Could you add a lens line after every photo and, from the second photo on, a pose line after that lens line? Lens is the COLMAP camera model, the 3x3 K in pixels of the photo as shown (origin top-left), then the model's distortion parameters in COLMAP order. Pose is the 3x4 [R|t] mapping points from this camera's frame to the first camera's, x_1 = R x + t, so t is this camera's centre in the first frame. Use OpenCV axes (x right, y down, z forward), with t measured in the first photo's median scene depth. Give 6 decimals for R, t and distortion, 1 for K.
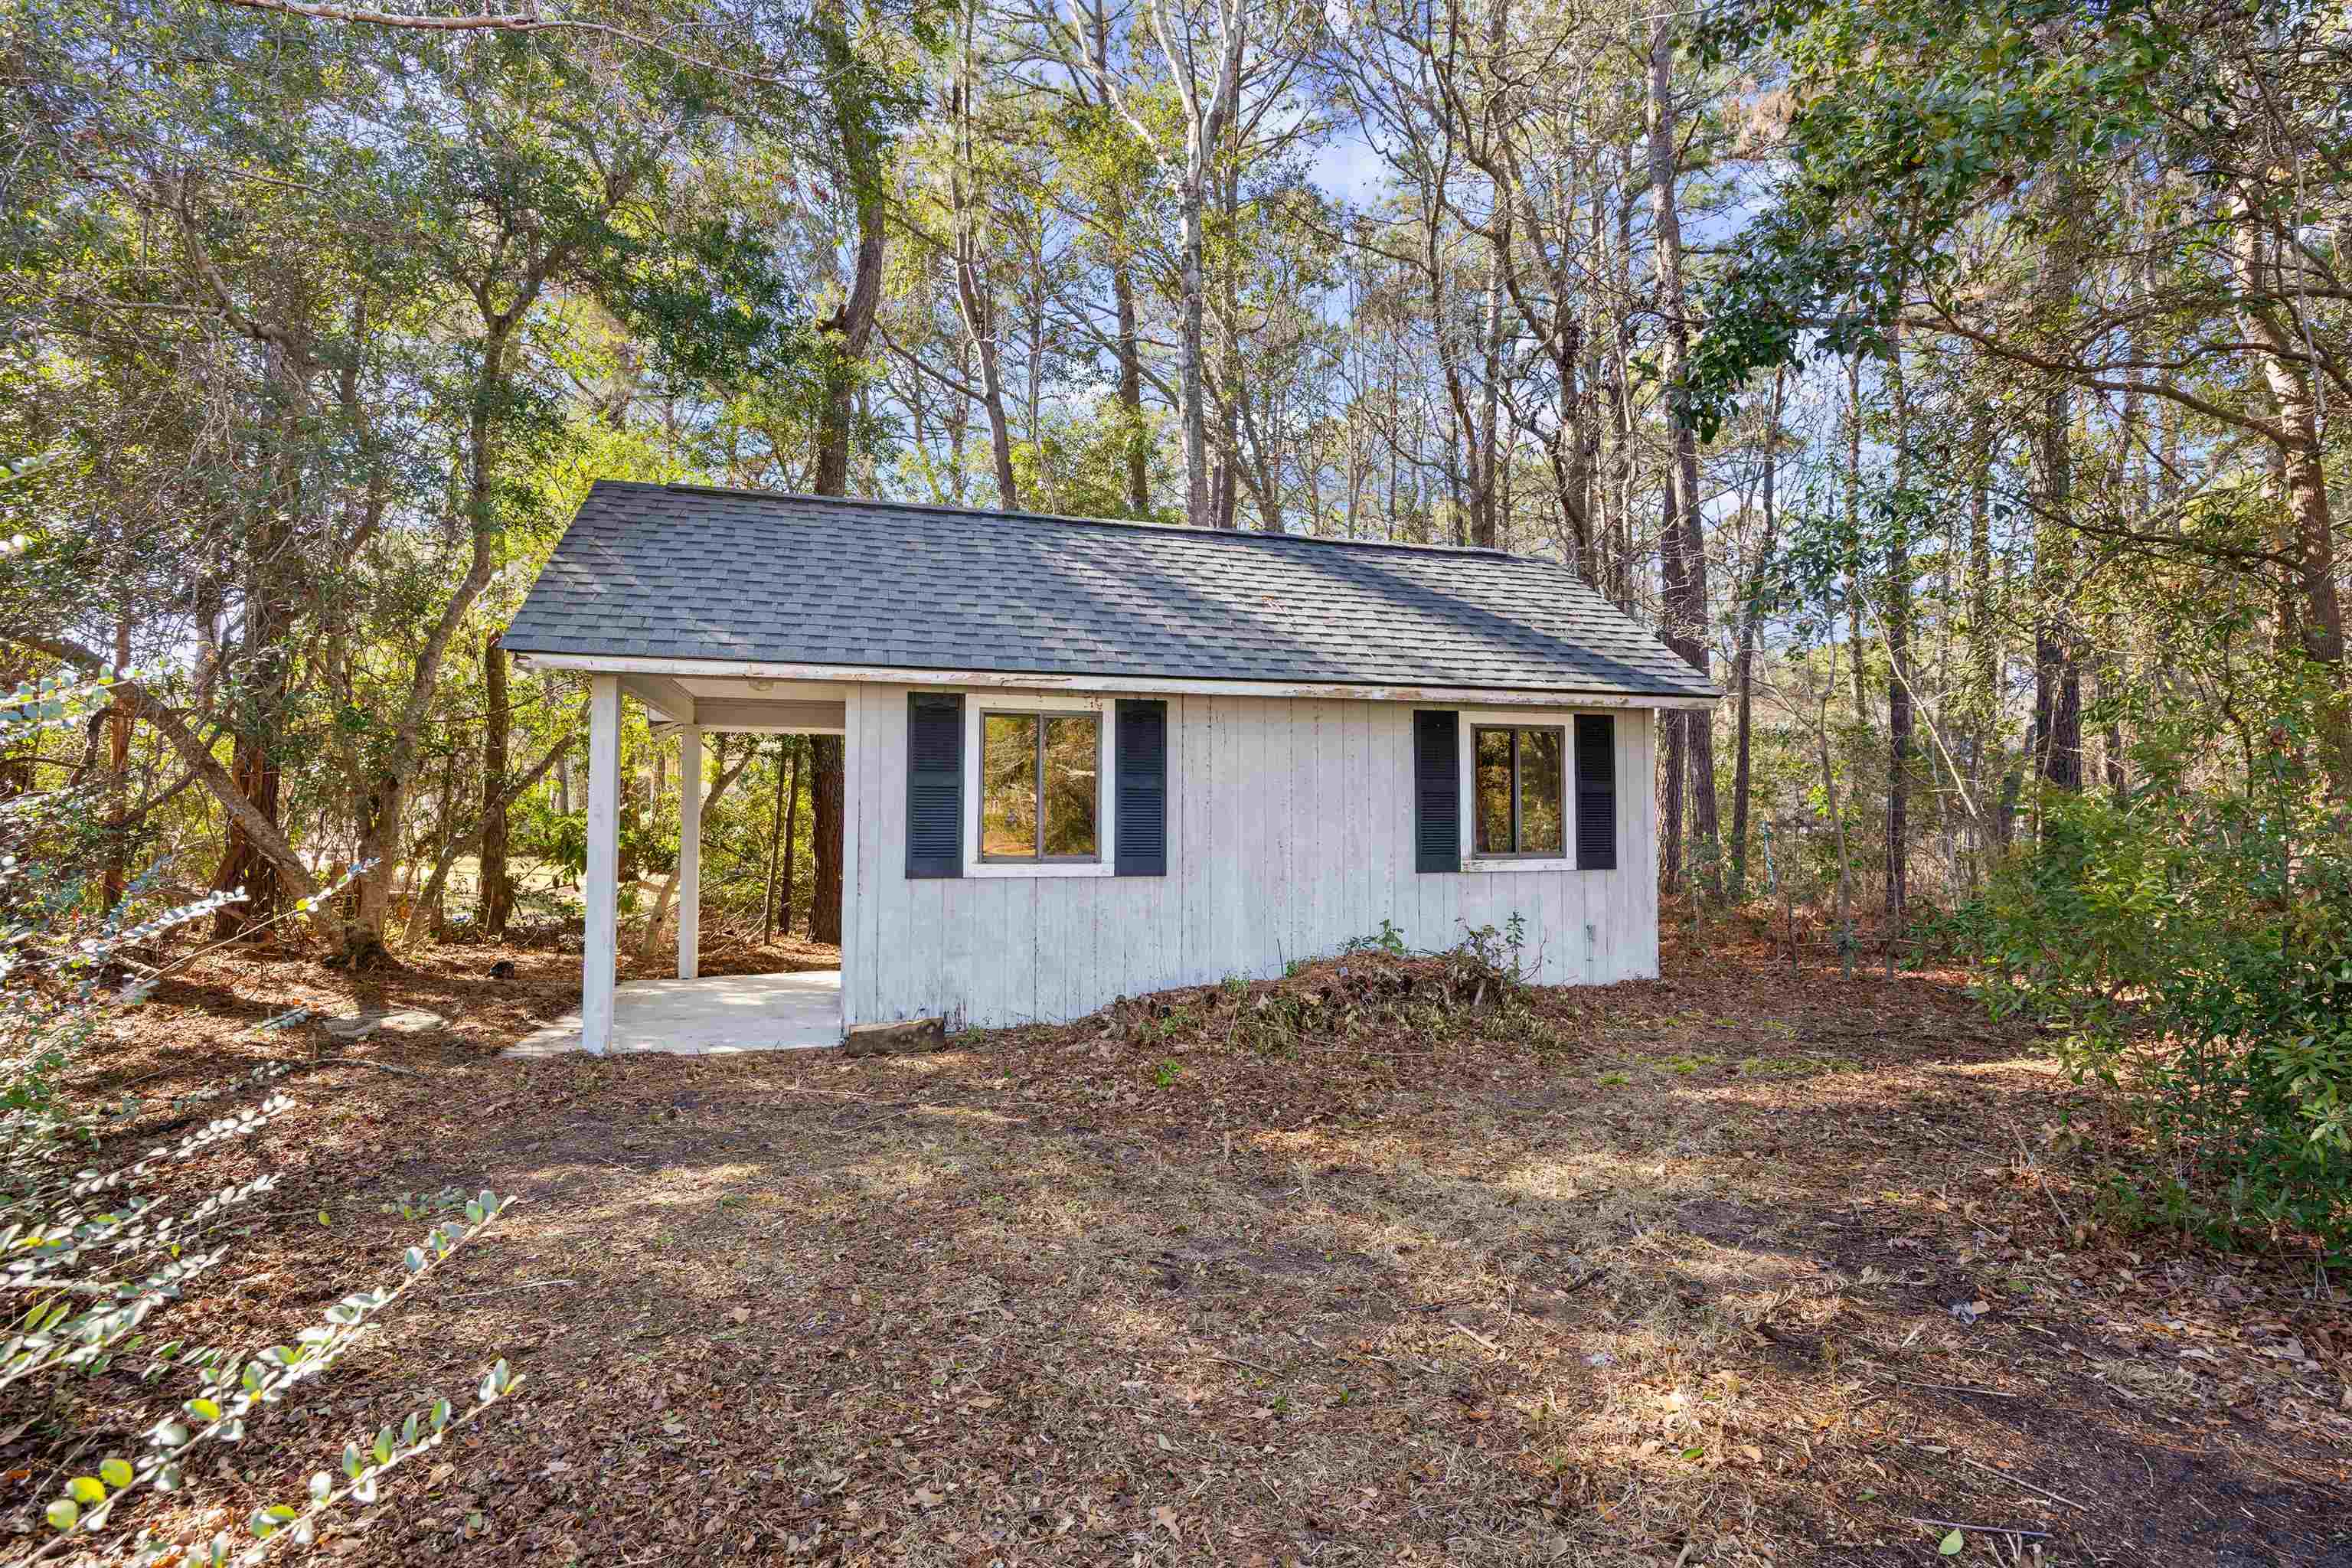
lens RADIAL K [[1097.2, 0, 1180.8], [0, 1097.2, 774.8], [0, 0, 1]] dist [-0.011963, 0.000805]
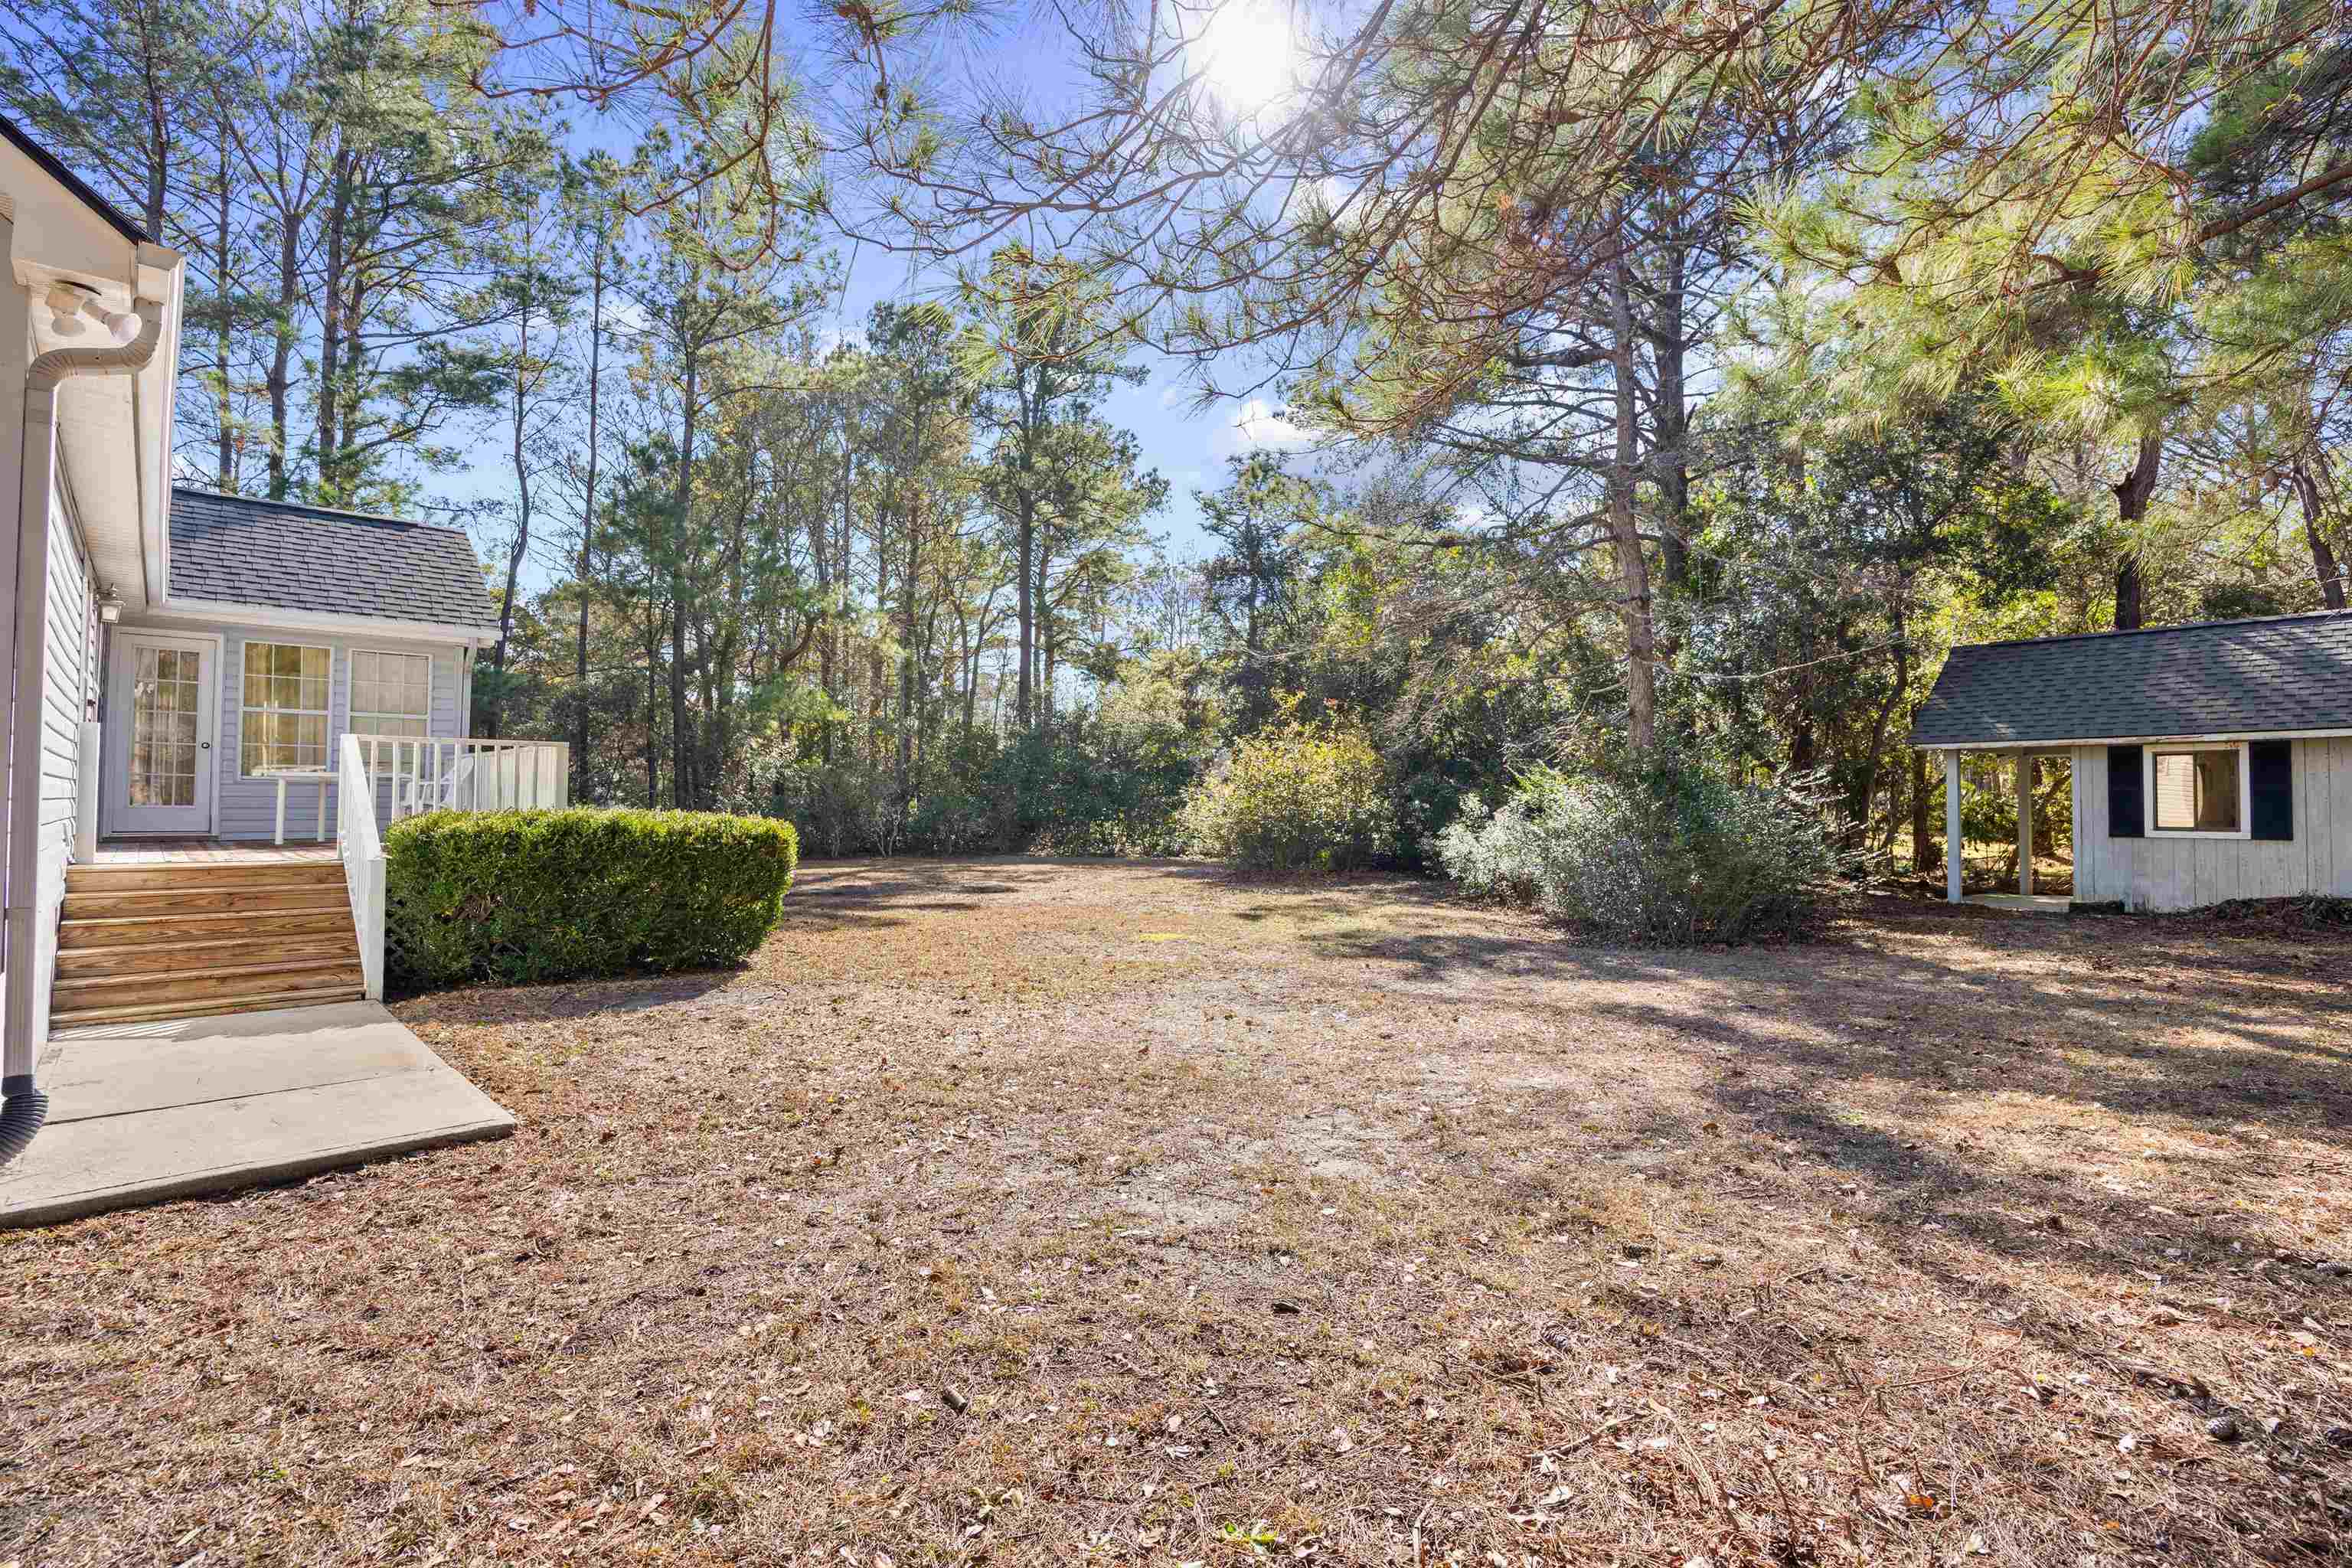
lens RADIAL K [[1097.2, 0, 1180.8], [0, 1097.2, 774.8], [0, 0, 1]] dist [-0.011963, 0.000805]
pose [[0.384744, -0.003059, -0.923018, 0.876965], [0.007654, 0.999971, -0.000124, -0.029302], [0.922991, -0.007017, 0.384756, -1.267325]]
